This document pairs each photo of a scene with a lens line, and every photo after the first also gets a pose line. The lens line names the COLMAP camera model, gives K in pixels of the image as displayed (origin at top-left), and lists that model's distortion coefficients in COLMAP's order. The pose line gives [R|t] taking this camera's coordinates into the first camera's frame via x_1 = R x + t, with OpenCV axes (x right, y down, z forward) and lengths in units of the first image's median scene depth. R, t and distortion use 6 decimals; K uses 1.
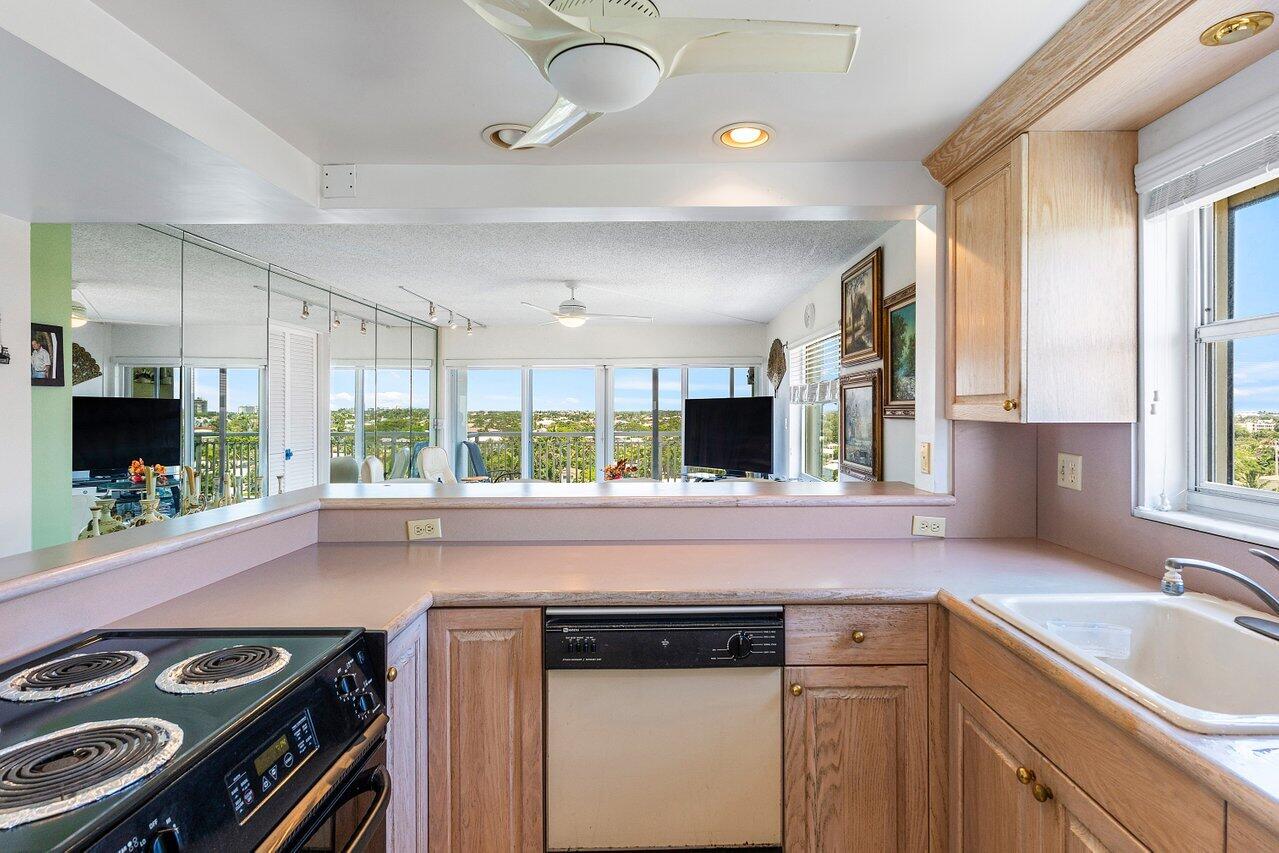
lens RADIAL K [[630.5, 0, 670.3], [0, 630.5, 405.0], [0, 0, 1]] dist [0.005548, 0.001328]
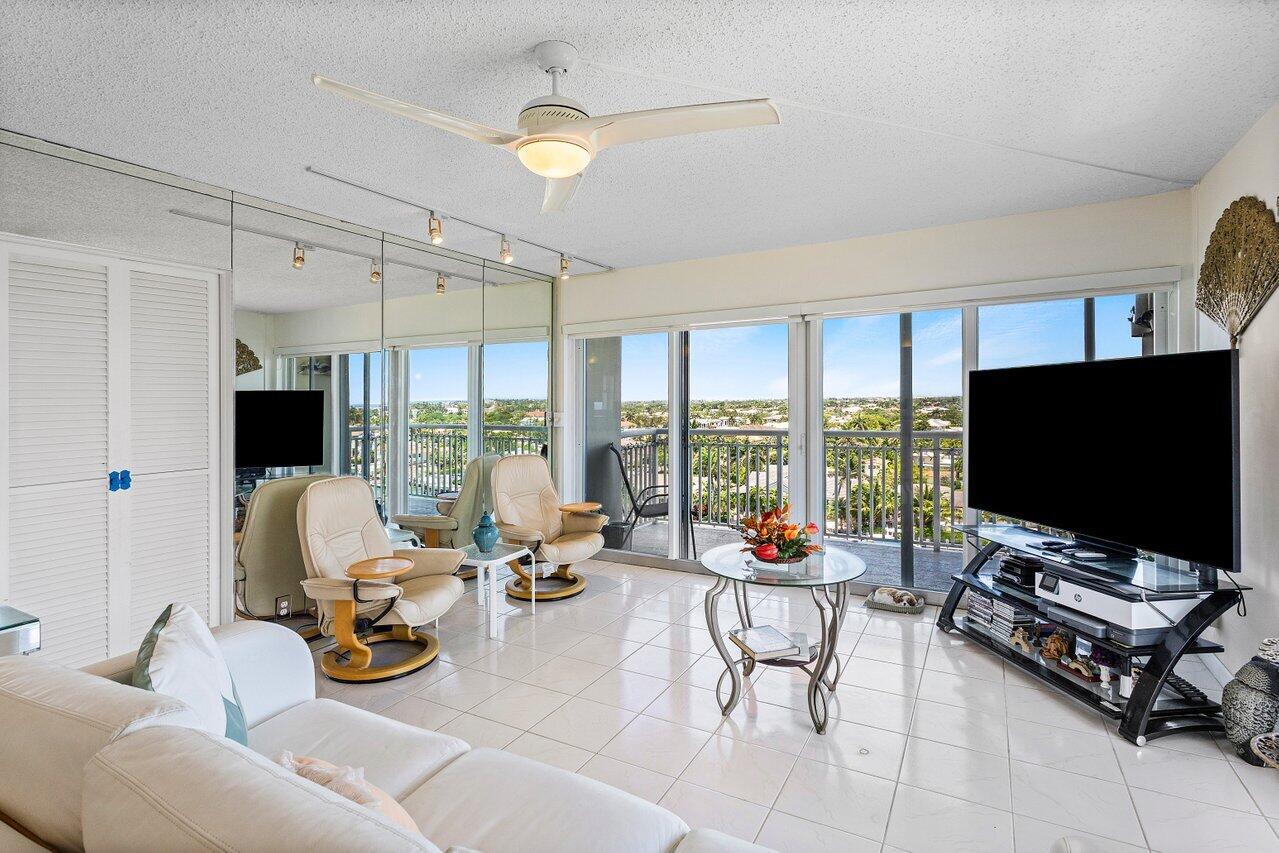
lens RADIAL K [[621.5, 0, 636.3], [0, 621.5, 397.8], [0, 0, 1]] dist [0.004536, -0.000271]
pose [[0.862564, -0.013773, -0.505761, 0.046642], [0.018122, 0.999829, 0.003680, 0.004531], [0.505624, -0.012340, 0.862666, 0.488684]]
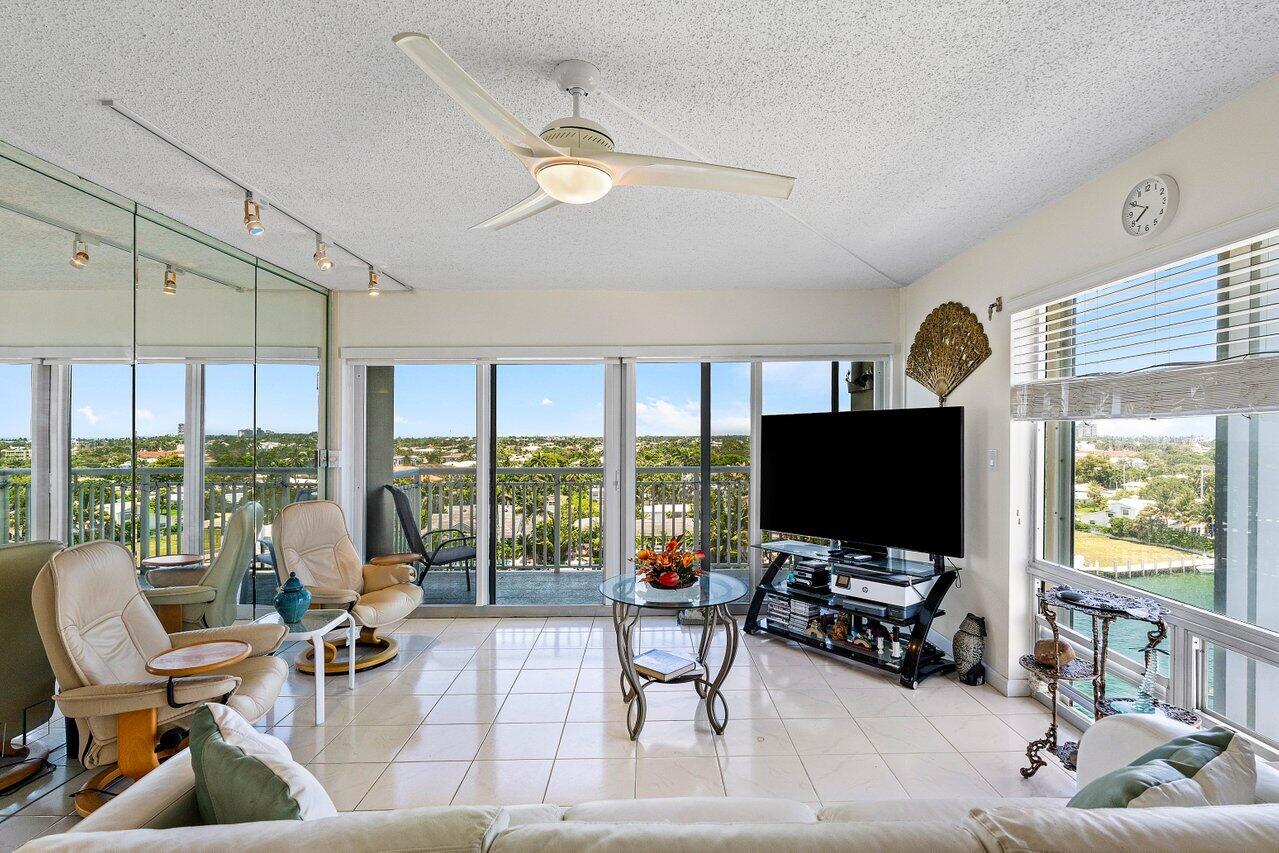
lens RADIAL K [[630.5, 0, 660.2], [0, 630.5, 435.5], [0, 0, 1]] dist [0.005548, 0.001328]
pose [[0.999979, -0.002696, 0.005933, -0.076560], [0.002646, 0.999961, 0.008417, 0.003576], [-0.005955, -0.008401, 0.999947, 0.445281]]
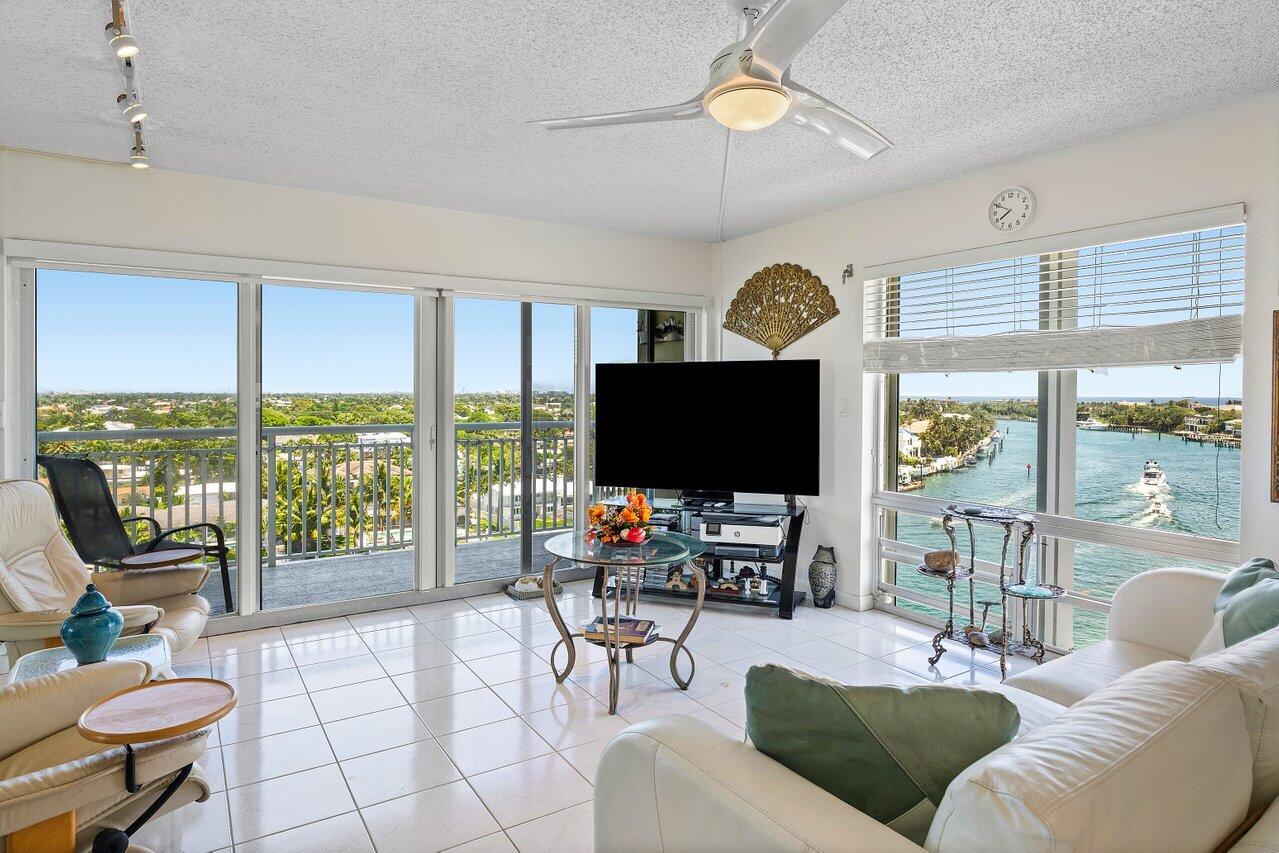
lens RADIAL K [[723.3, 0, 639.4], [0, 723.3, 400.0], [0, 0, 1]] dist [0.007645, -0.006019]
pose [[0.852683, -0.001269, 0.522426, -0.281351], [-0.008322, 0.999837, 0.016012, 0.011462], [-0.522362, -0.018001, 0.852534, 0.480850]]
